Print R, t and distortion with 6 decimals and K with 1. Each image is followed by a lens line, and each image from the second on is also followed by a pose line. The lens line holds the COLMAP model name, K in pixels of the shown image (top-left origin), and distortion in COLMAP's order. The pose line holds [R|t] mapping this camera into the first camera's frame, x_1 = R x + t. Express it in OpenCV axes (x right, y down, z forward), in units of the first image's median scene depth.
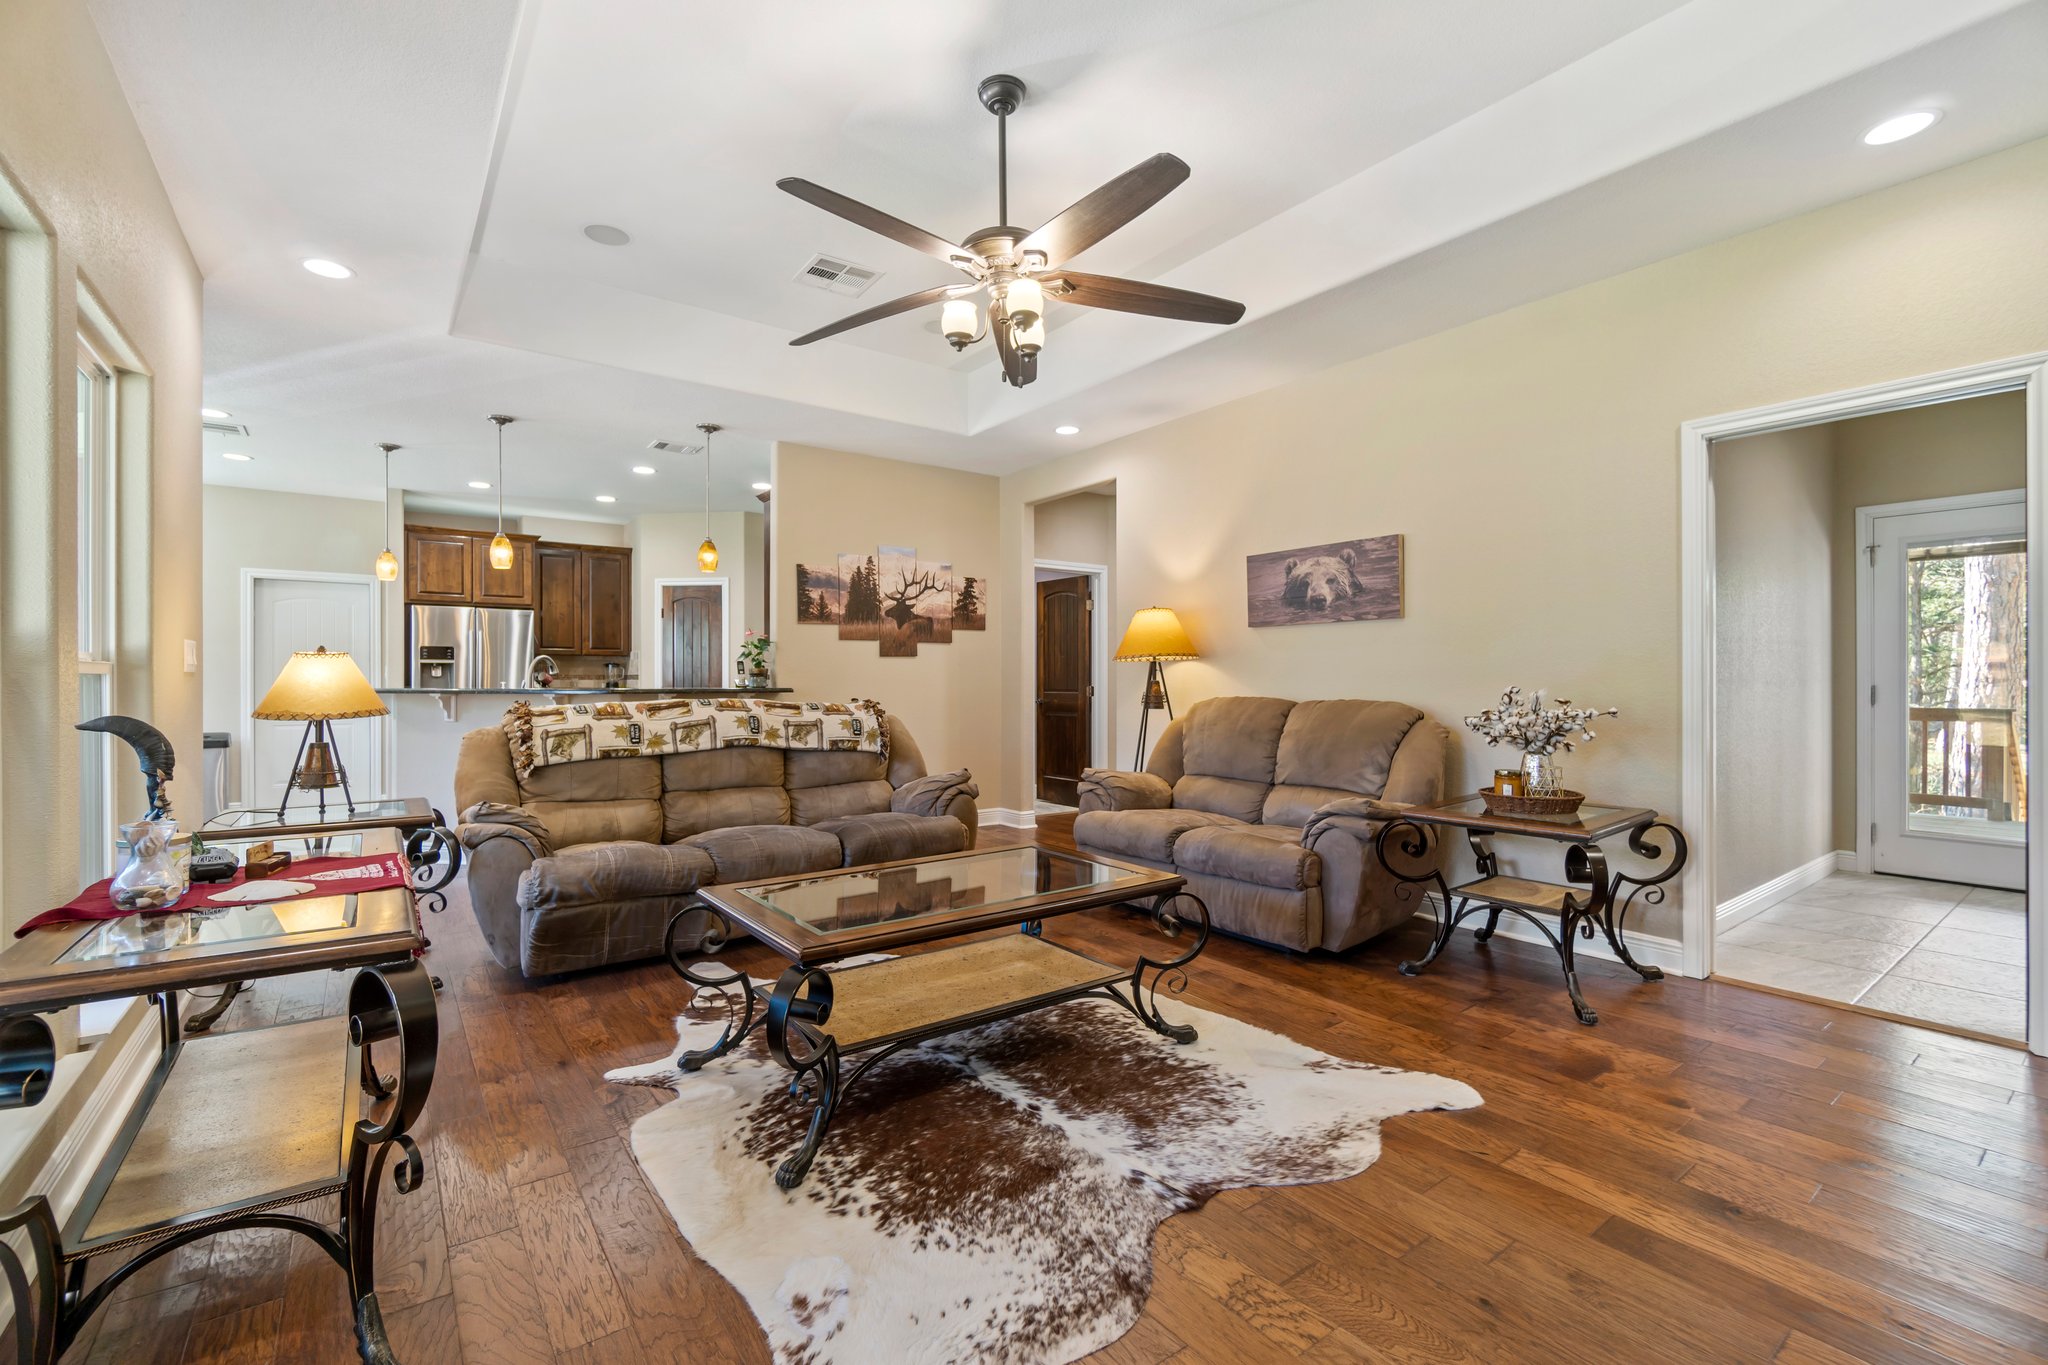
lens RADIAL K [[878.8, 0, 1024.0], [0, 878.8, 682.5], [0, 0, 1]] dist [-0.002444, -0.000173]
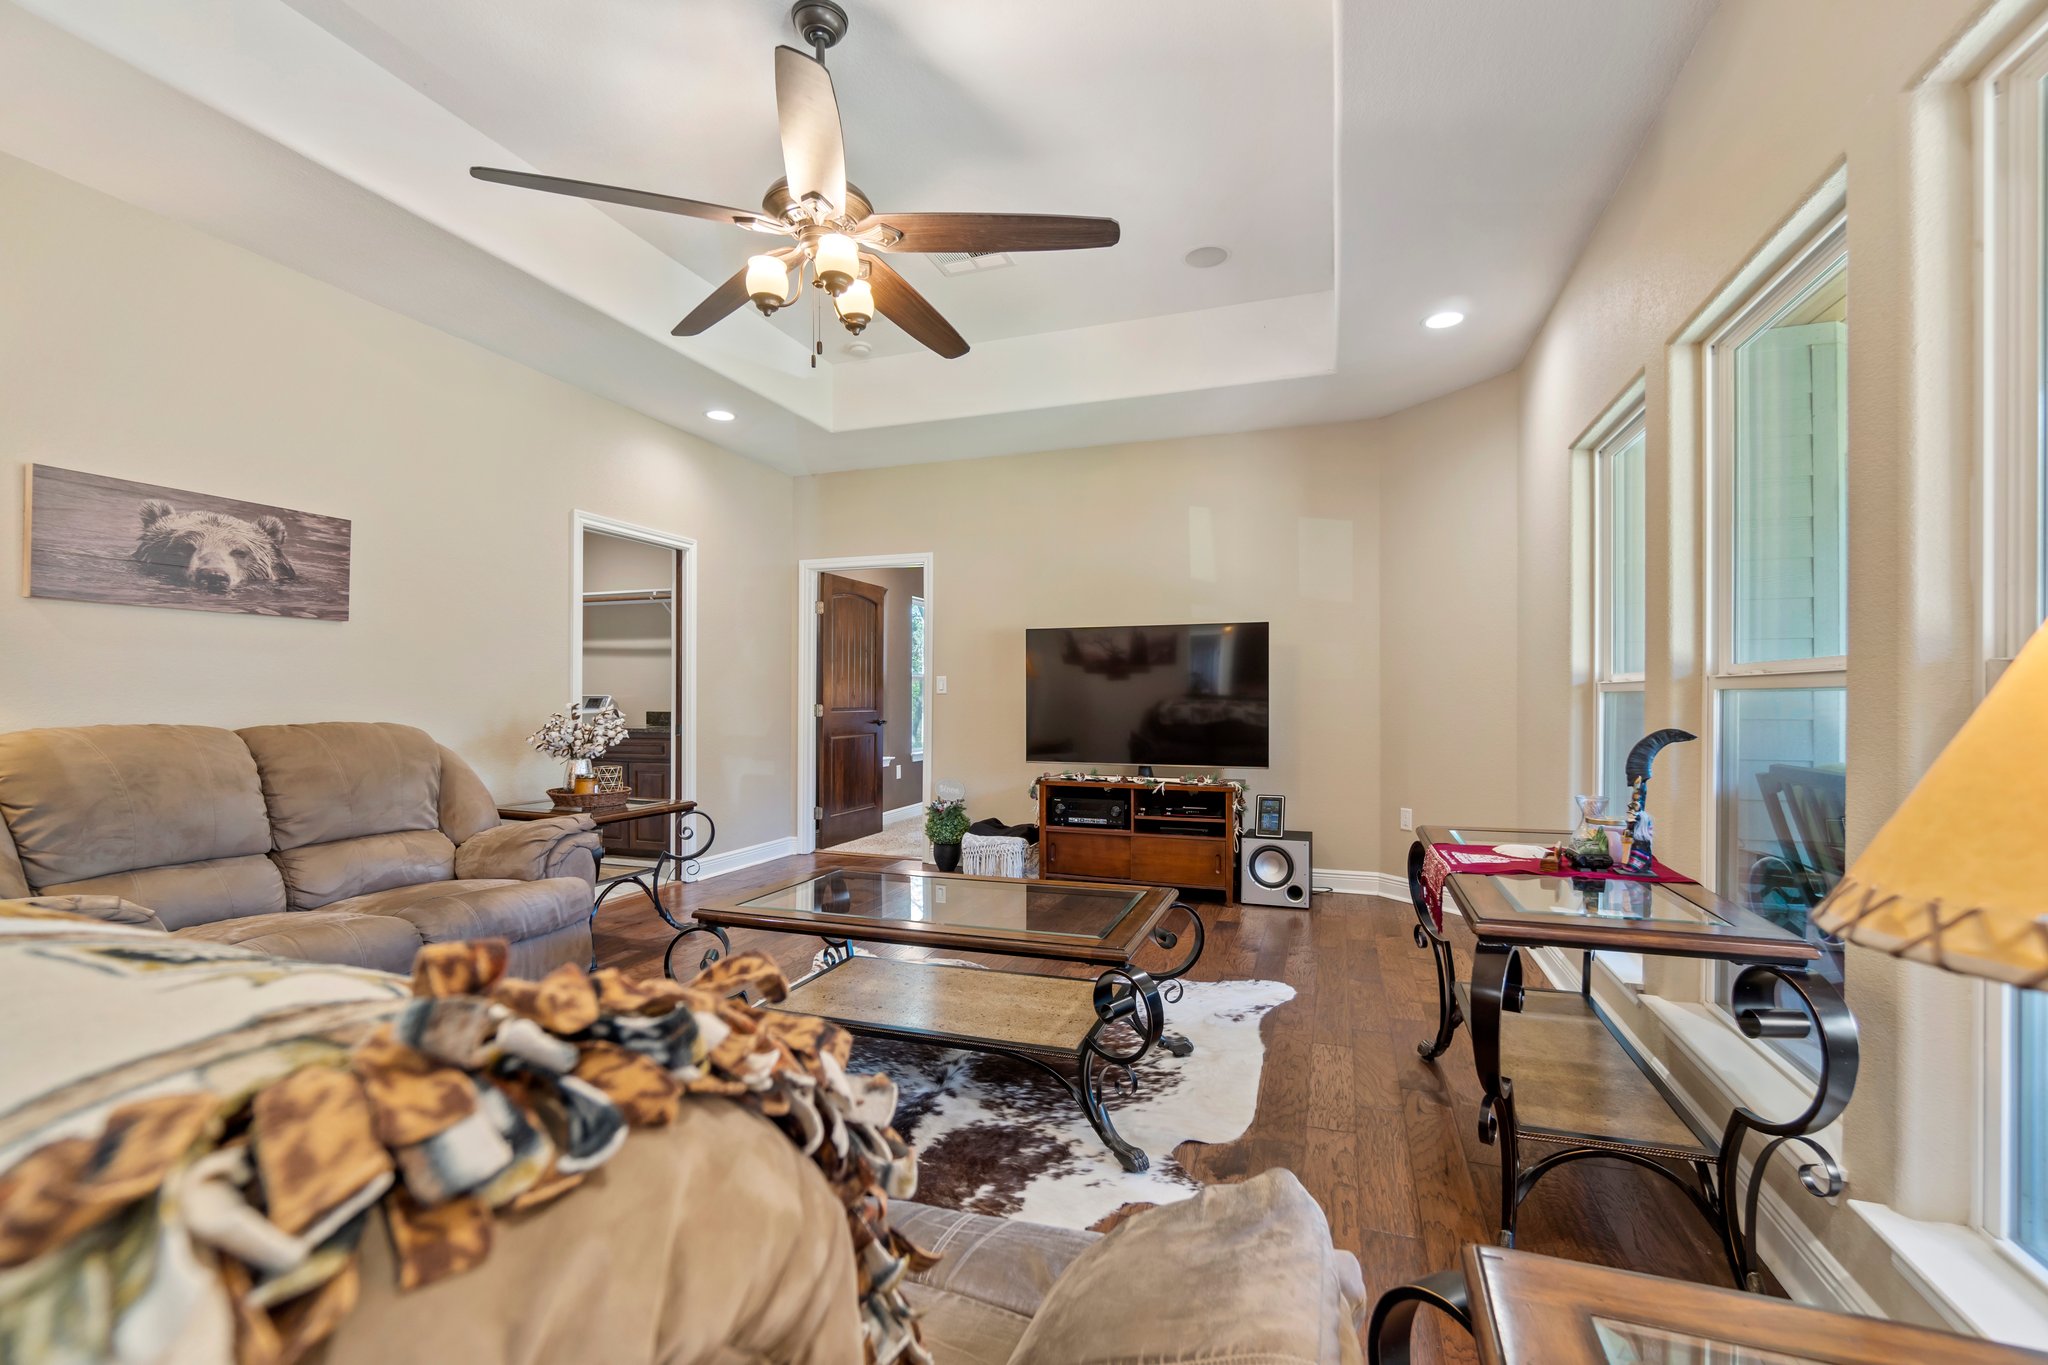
lens RADIAL K [[878.8, 0, 1024.0], [0, 878.8, 682.5], [0, 0, 1]] dist [-0.002444, -0.000173]
pose [[-0.554406, 0.012743, 0.832149, -0.579358], [-0.001326, 0.999868, -0.016194, -0.003709], [-0.832245, -0.010081, -0.554316, 0.883571]]
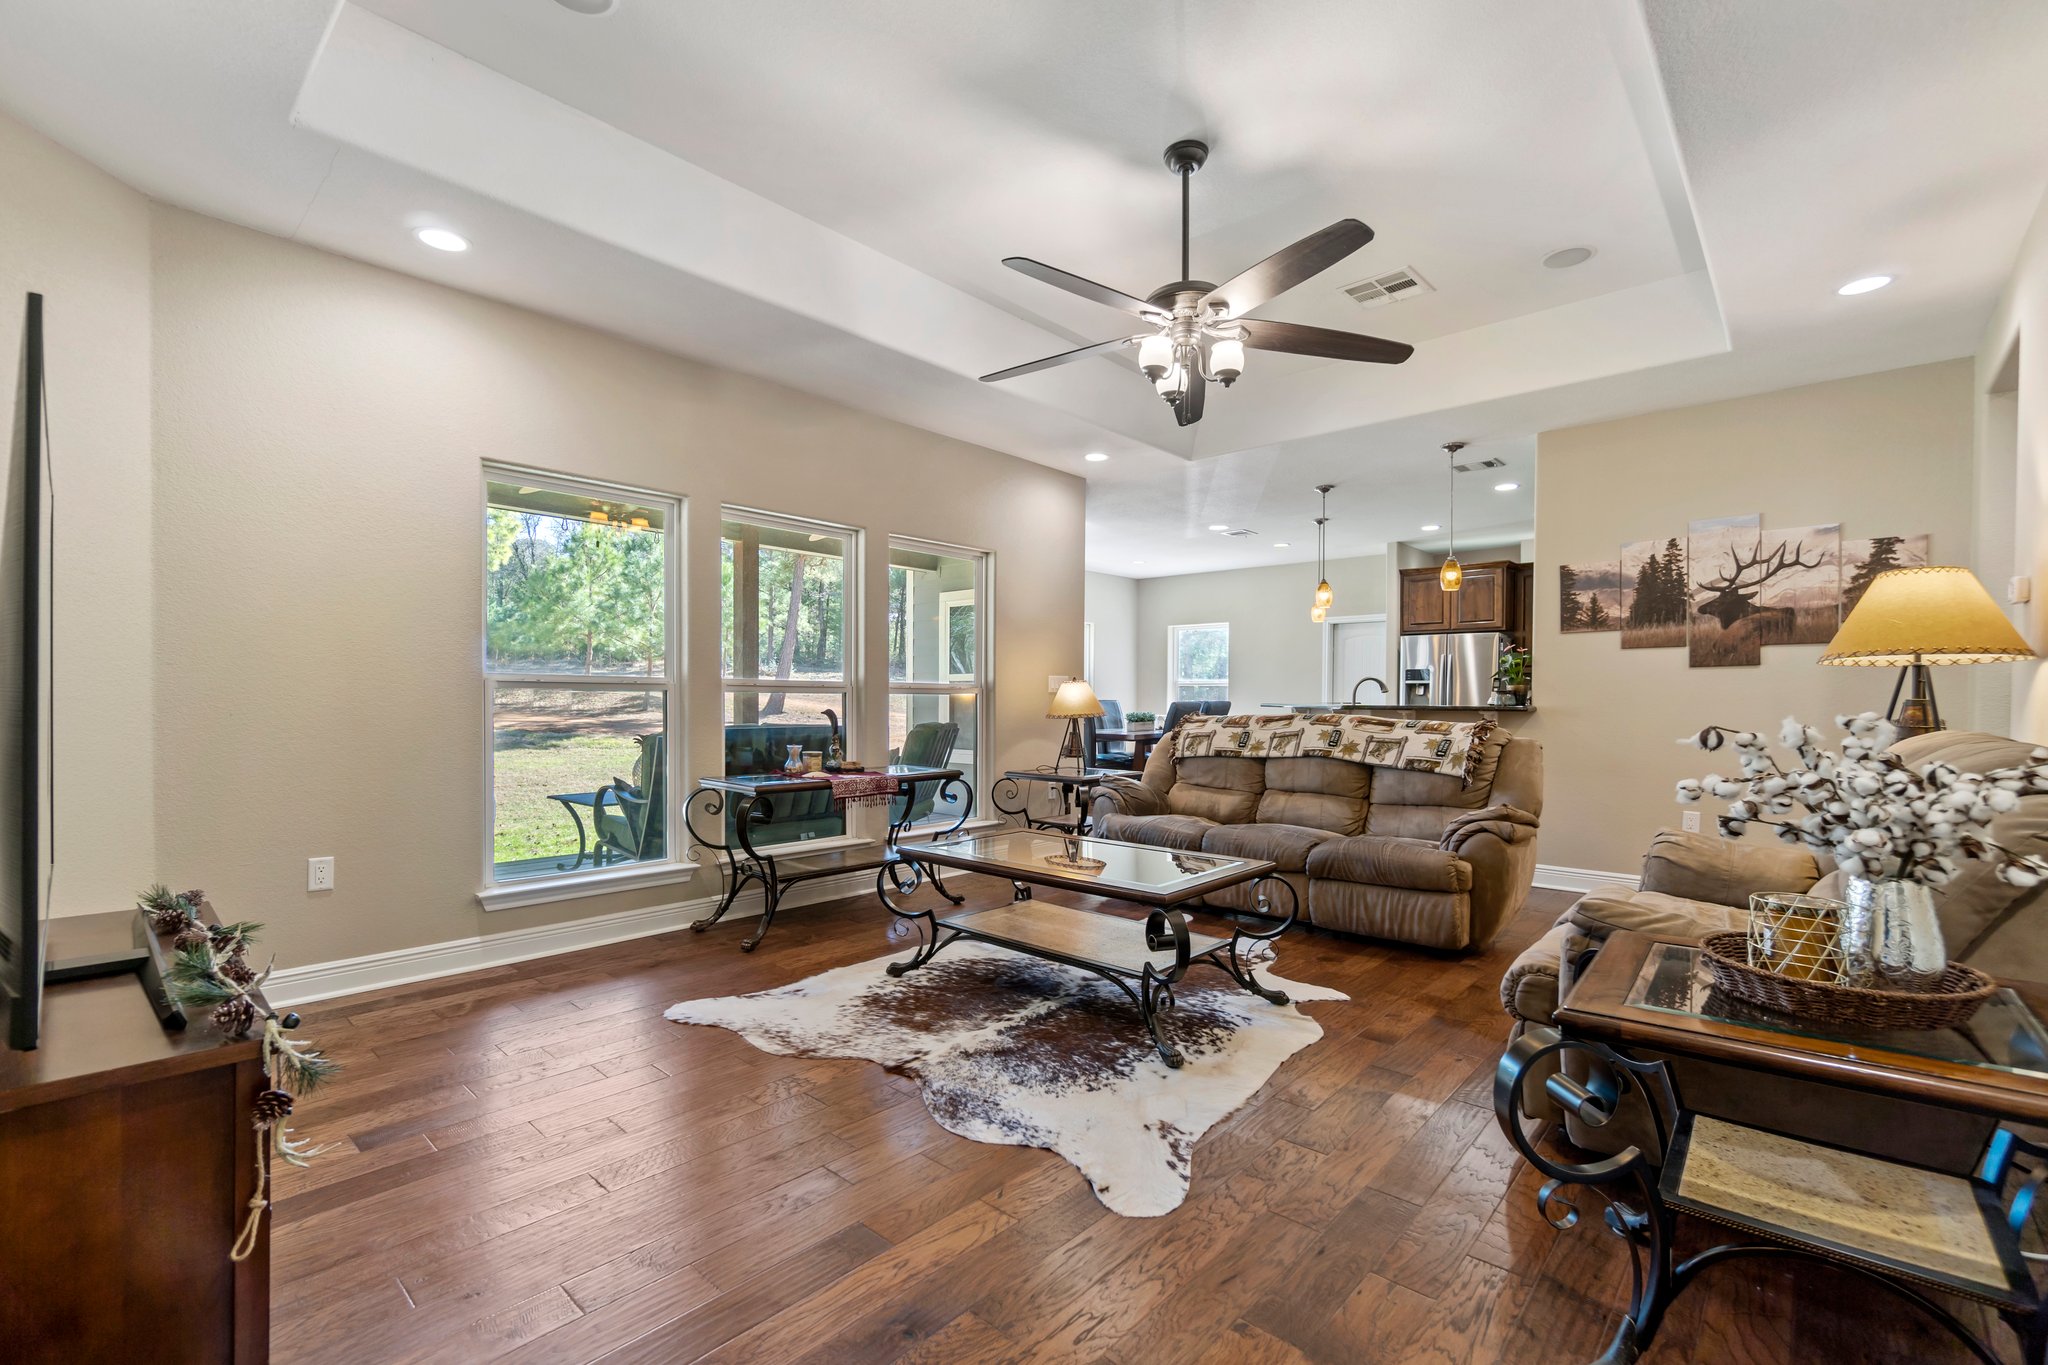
lens RADIAL K [[901.5, 0, 1022.3], [0, 901.5, 711.7], [0, 0, 1]] dist [0.001421, 0.000052]
pose [[0.190875, 0.016618, -0.981474, 0.699567], [-0.005387, 0.999859, 0.015882, -0.000596], [0.981600, 0.002256, 0.190938, 0.396363]]
